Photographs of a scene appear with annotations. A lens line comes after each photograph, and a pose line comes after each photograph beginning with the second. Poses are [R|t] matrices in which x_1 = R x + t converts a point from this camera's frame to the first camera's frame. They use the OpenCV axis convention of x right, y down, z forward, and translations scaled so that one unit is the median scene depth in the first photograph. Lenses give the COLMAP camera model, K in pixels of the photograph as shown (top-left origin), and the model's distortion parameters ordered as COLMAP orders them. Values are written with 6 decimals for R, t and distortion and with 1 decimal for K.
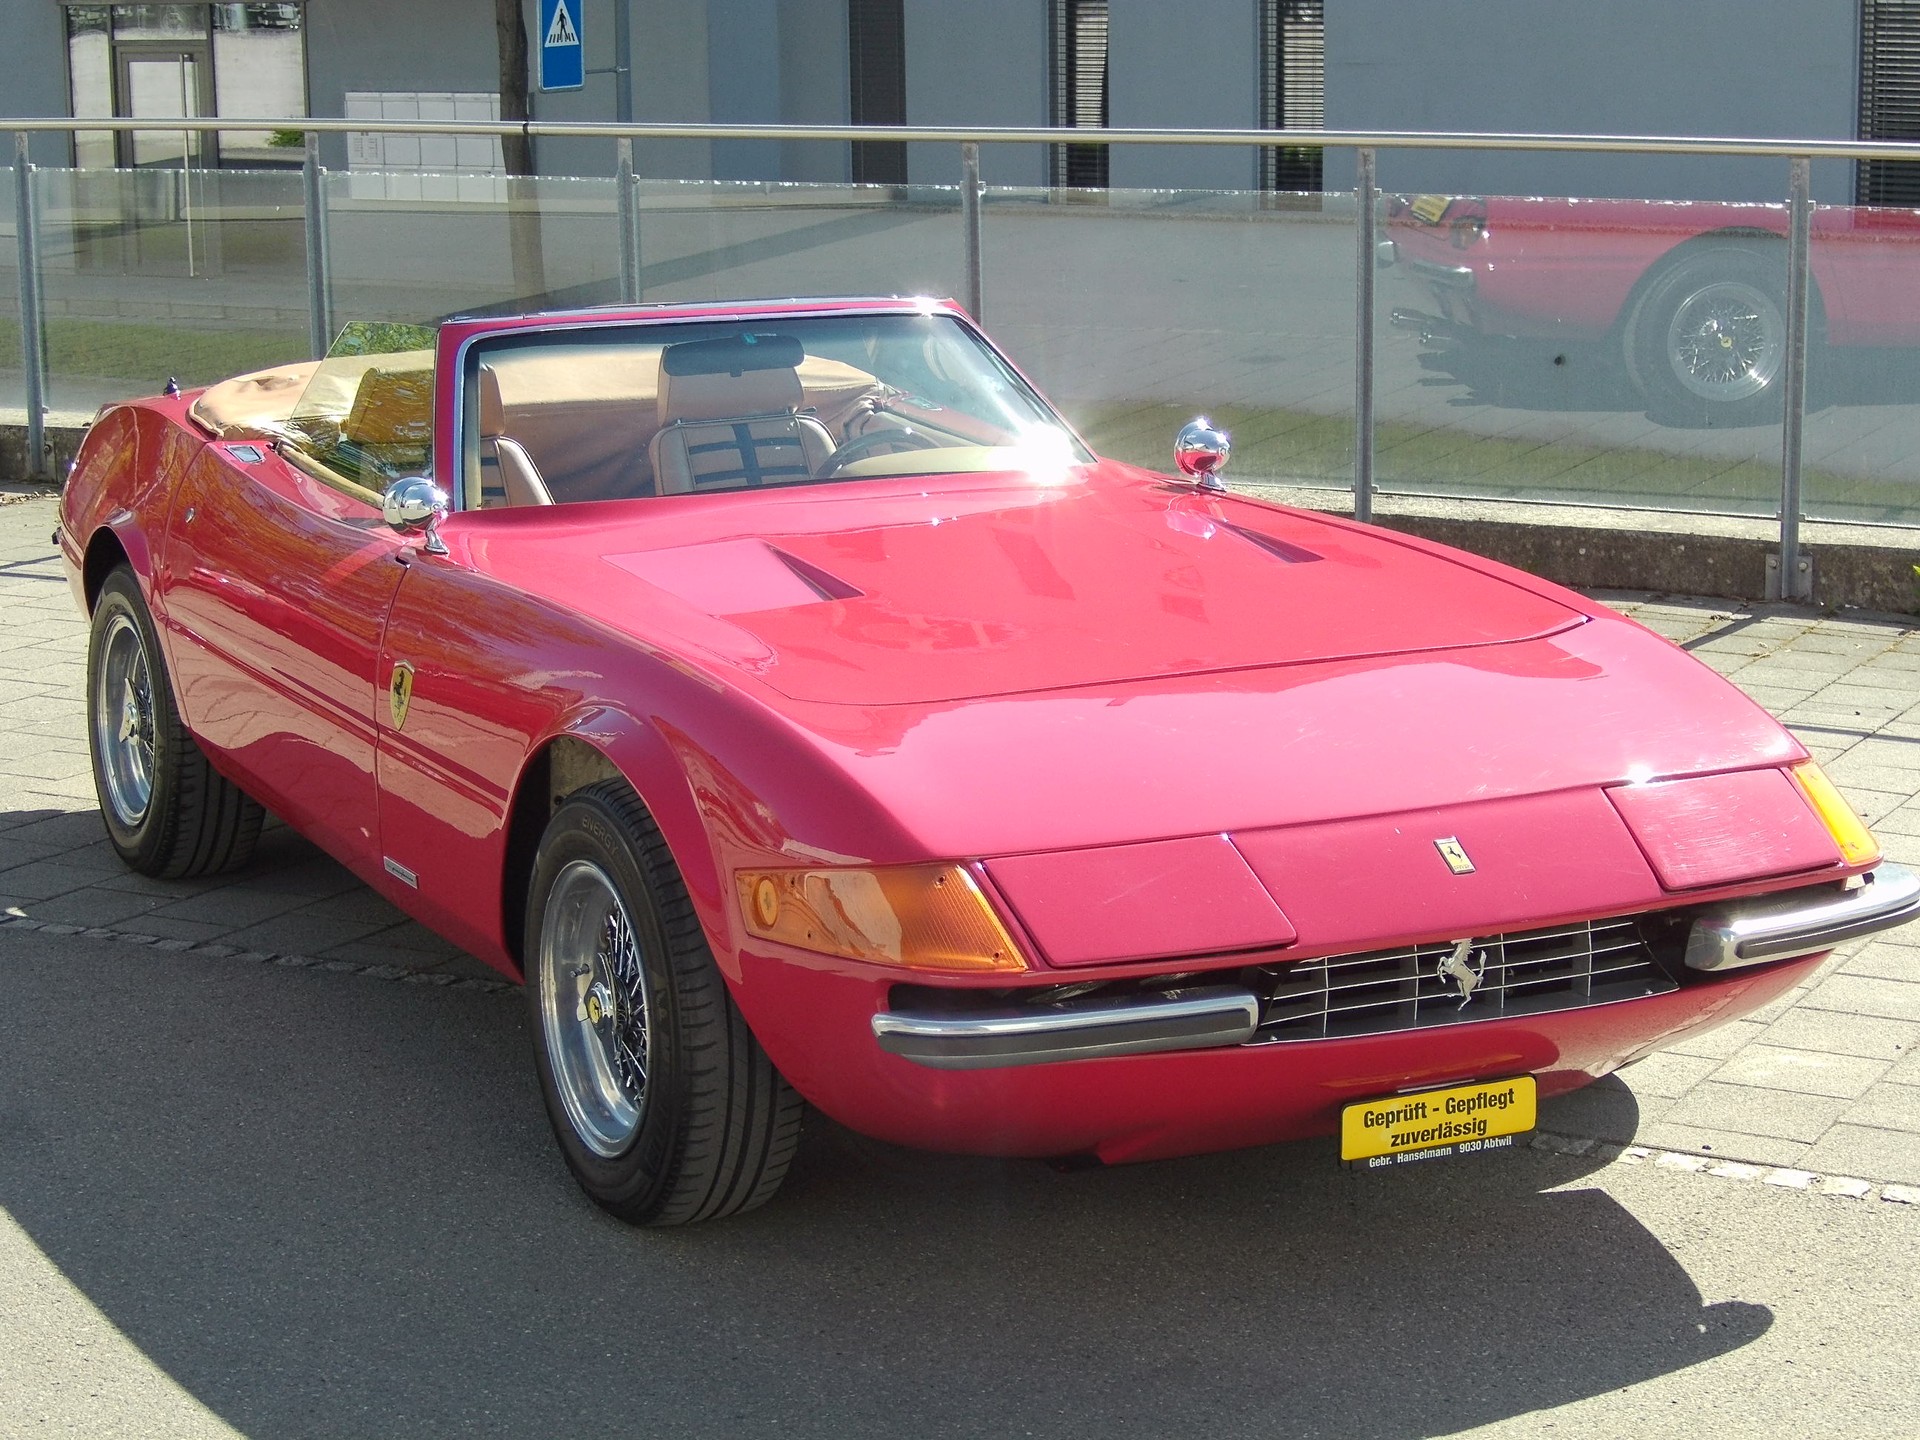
lens RADIAL K [[3807.5, 0, 960.1], [0, 3807.5, 584.1], [0, 0, 1]] dist [0.136942, -1.496111]
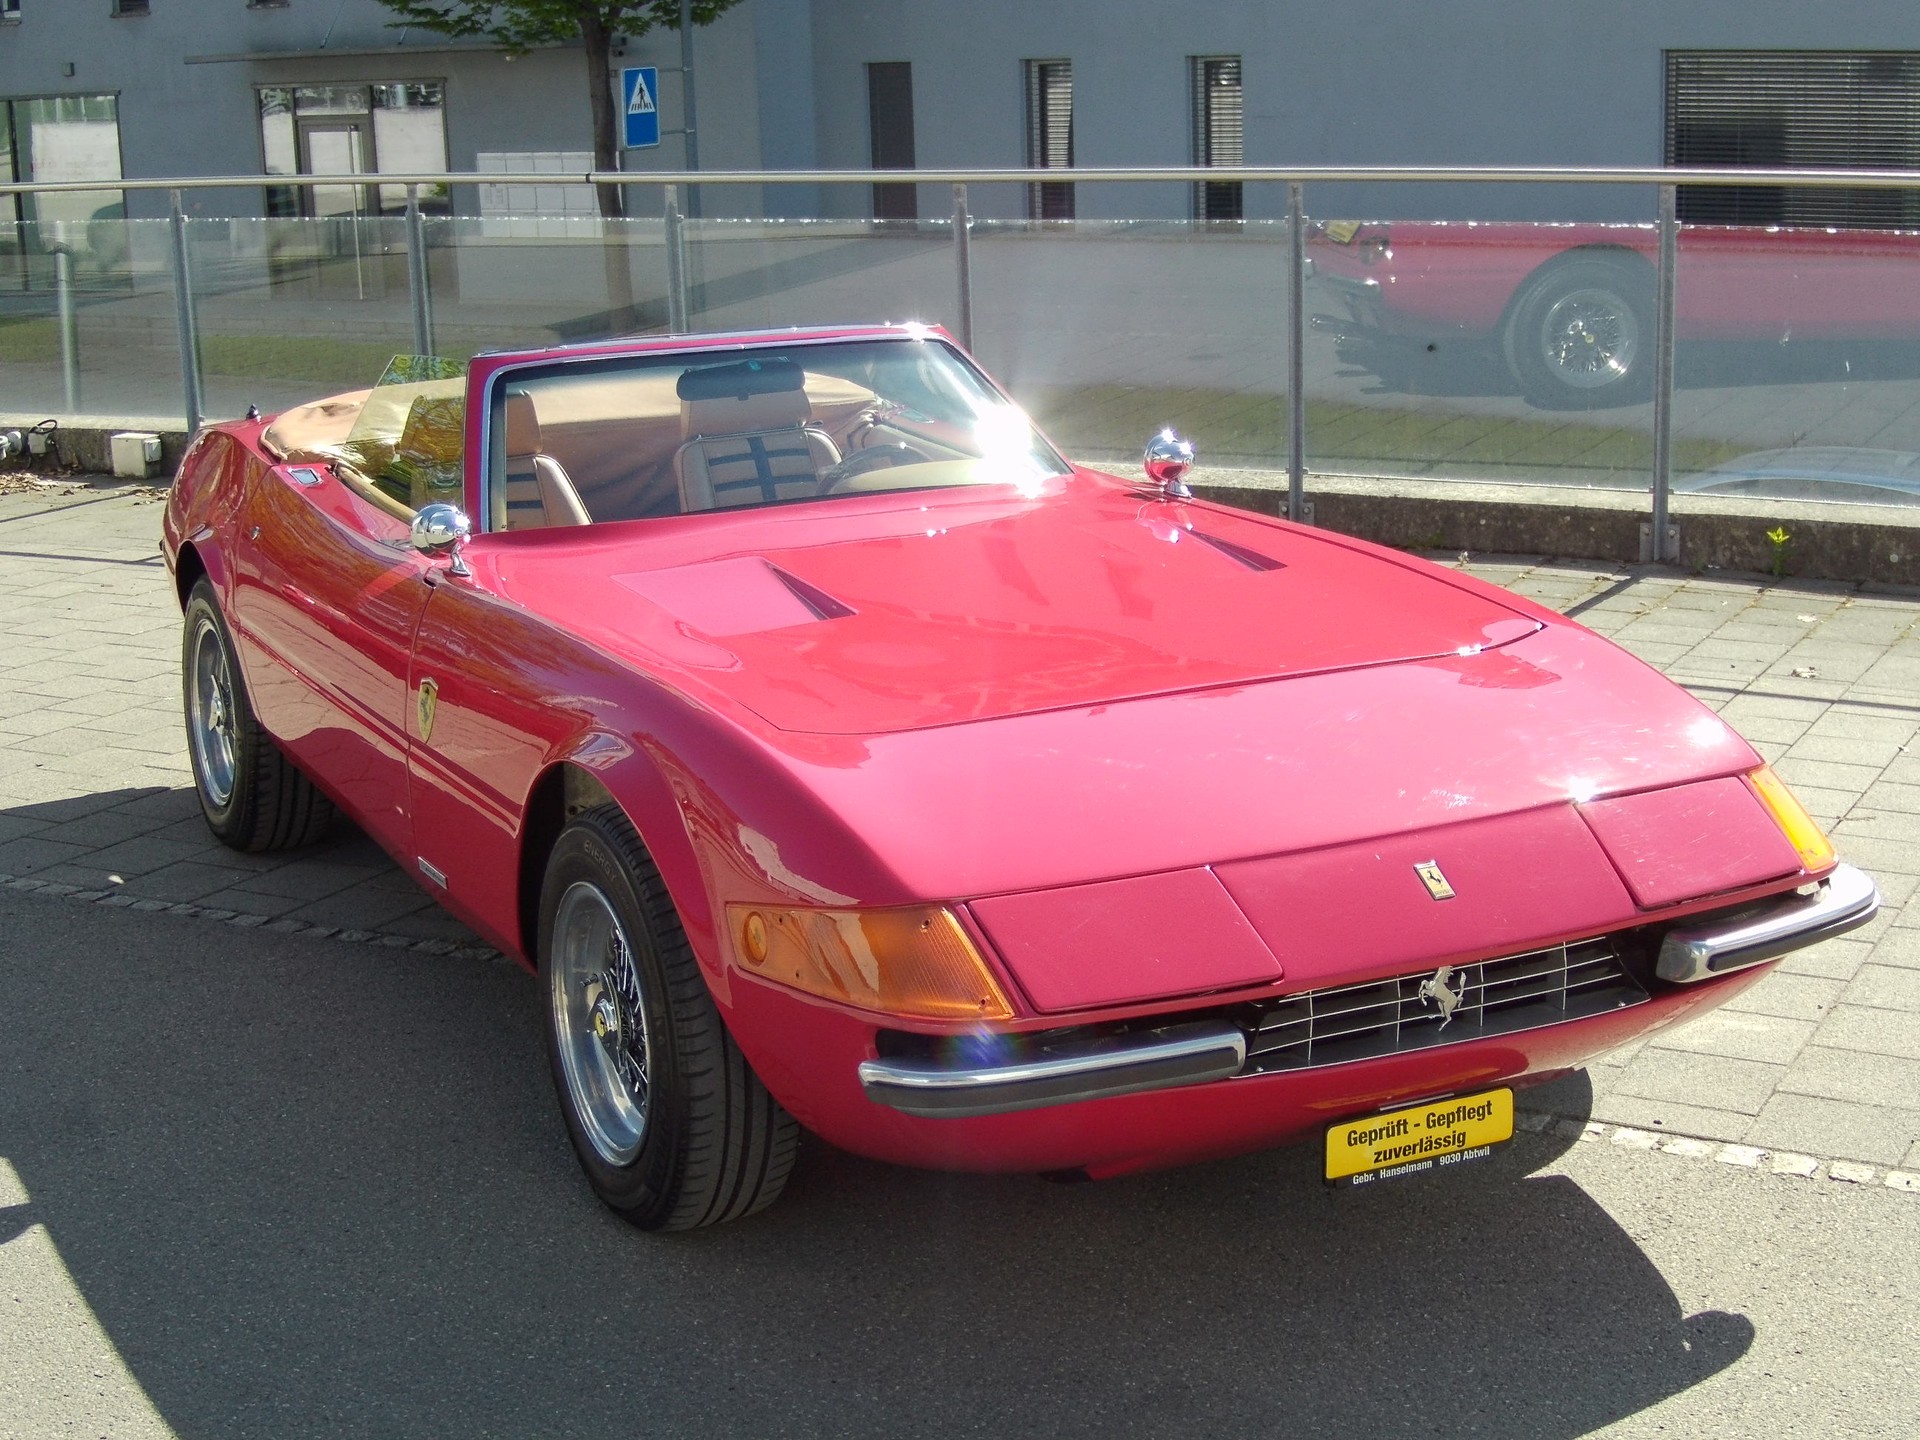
lens RADIAL K [[2858.8, 0, 954.5], [0, 2858.8, 696.6], [0, 0, 1]] dist [0.063373, -0.824815]
pose [[0.999849, -0.016542, -0.005249, 0.006406], [0.016834, 0.997961, 0.061560, -0.023646], [0.004220, -0.061639, 0.998090, 0.222419]]
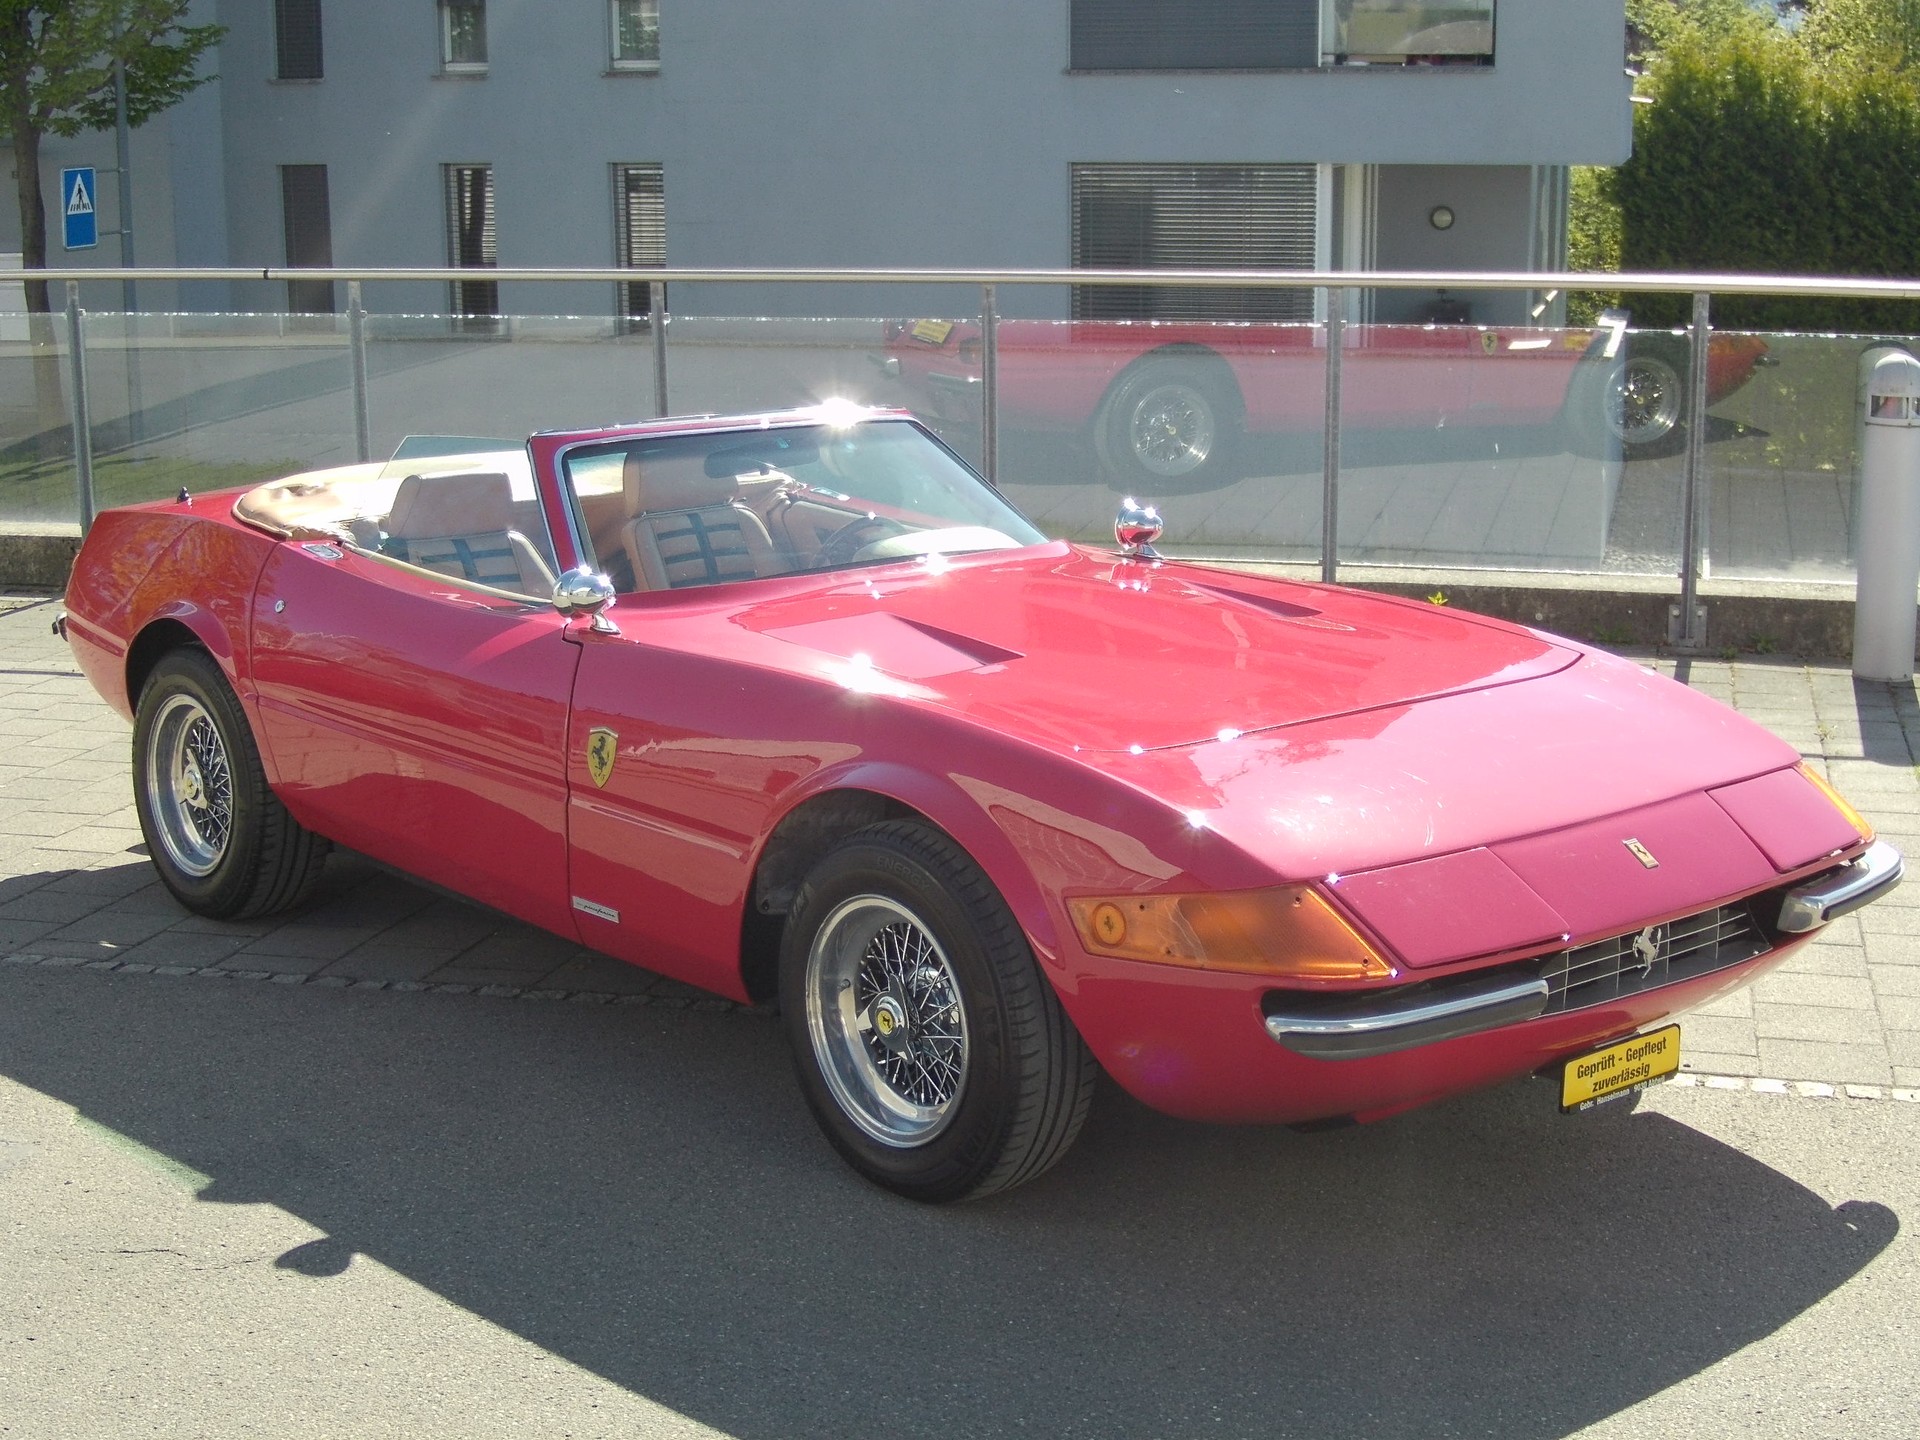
lens RADIAL K [[2838.4, 0, 972.7], [0, 2838.4, 718.0], [0, 0, 1]] dist [0.154459, -1.497289]
pose [[0.969609, -0.043735, 0.240721, -0.268626], [0.035063, 0.998576, 0.040194, -0.014921], [-0.242136, -0.030532, 0.969762, 0.149647]]
